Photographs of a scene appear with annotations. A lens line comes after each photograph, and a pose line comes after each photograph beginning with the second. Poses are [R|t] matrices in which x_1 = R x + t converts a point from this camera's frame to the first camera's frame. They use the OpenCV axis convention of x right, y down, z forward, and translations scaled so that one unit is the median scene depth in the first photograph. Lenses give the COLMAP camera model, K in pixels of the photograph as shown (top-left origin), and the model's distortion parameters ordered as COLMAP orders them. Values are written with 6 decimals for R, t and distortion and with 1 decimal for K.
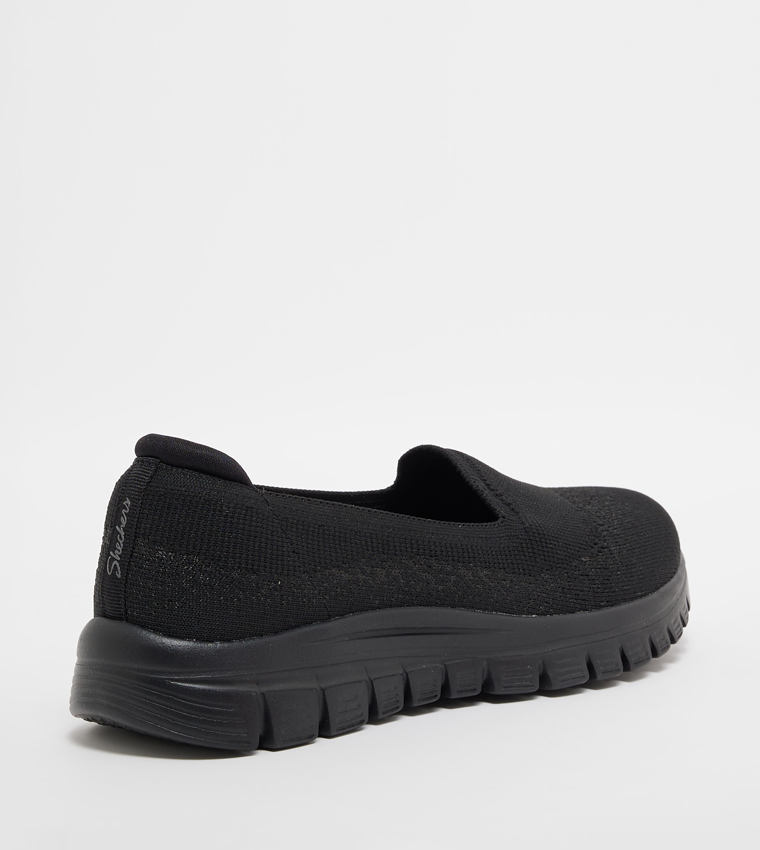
lens RADIAL K [[2599.7, 0, 387.6], [0, 2599.7, 430.0], [0, 0, 1]] dist [-0.527327, 0.000000]
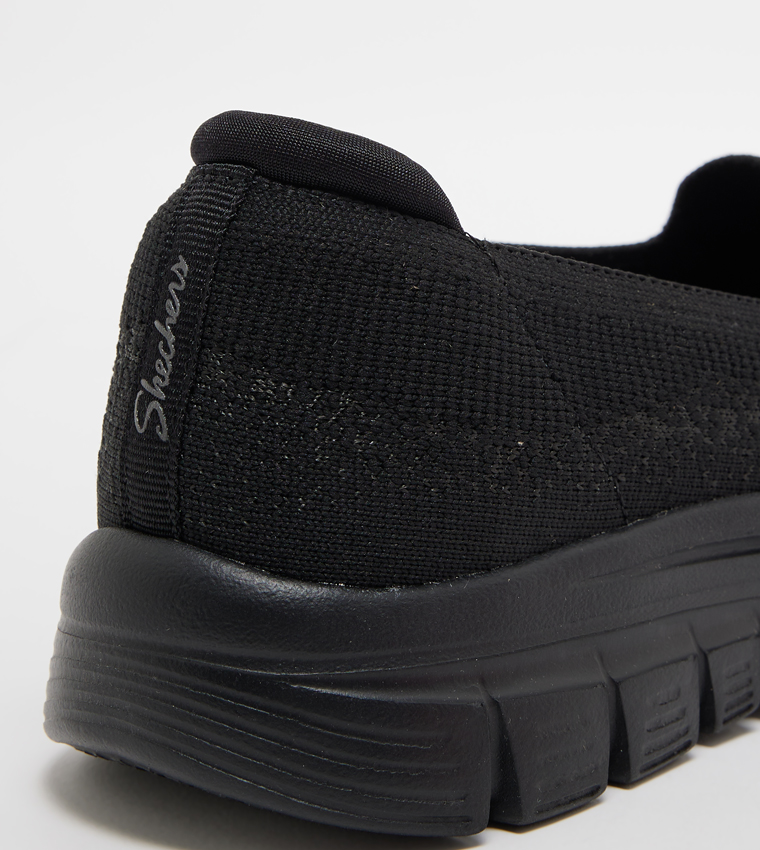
lens RADIAL K [[2599.7, 0, 376.5], [0, 2599.7, 419.7], [0, 0, 1]] dist [-0.527327, 0.000000]
pose [[0.998752, -0.001204, 0.049922, -0.089708], [-0.003189, 0.996131, 0.087827, 0.015310], [-0.049835, -0.087876, 0.994884, 0.563052]]
